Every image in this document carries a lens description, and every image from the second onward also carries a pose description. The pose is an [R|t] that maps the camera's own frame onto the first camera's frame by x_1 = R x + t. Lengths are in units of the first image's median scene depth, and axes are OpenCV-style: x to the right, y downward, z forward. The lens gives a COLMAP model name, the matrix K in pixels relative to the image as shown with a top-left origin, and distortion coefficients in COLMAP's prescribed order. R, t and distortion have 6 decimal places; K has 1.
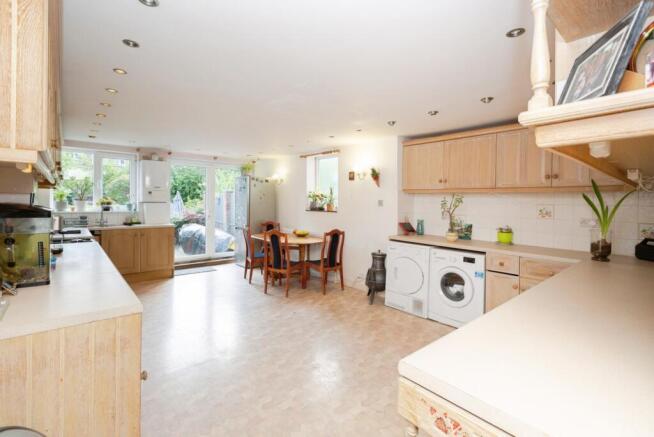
lens RADIAL K [[297.1, 0, 328.2], [0, 297.1, 206.9], [0, 0, 1]] dist [-0.002111, -0.000087]
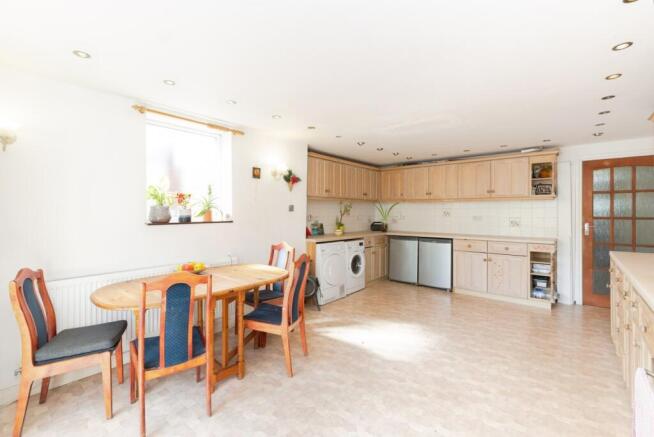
lens RADIAL K [[289.8, 0, 322.5], [0, 289.8, 208.6], [0, 0, 1]] dist [0.000169, 0.000211]
pose [[-0.131860, -0.009643, 0.991221, -0.696311], [0.010074, 0.999888, 0.011068, -0.019902], [-0.991217, 0.011445, -0.131748, 0.955093]]
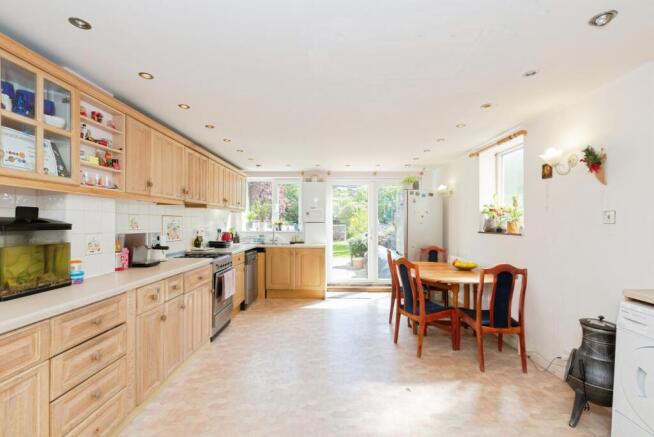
lens RADIAL K [[293.2, 0, 325.1], [0, 293.2, 226.0], [0, 0, 1]] dist [0.000885, 0.000416]
pose [[0.738718, -0.003801, -0.674004, 0.146295], [-0.004661, 0.999931, -0.010748, 0.007593], [0.673999, 0.011081, 0.738650, 0.321191]]
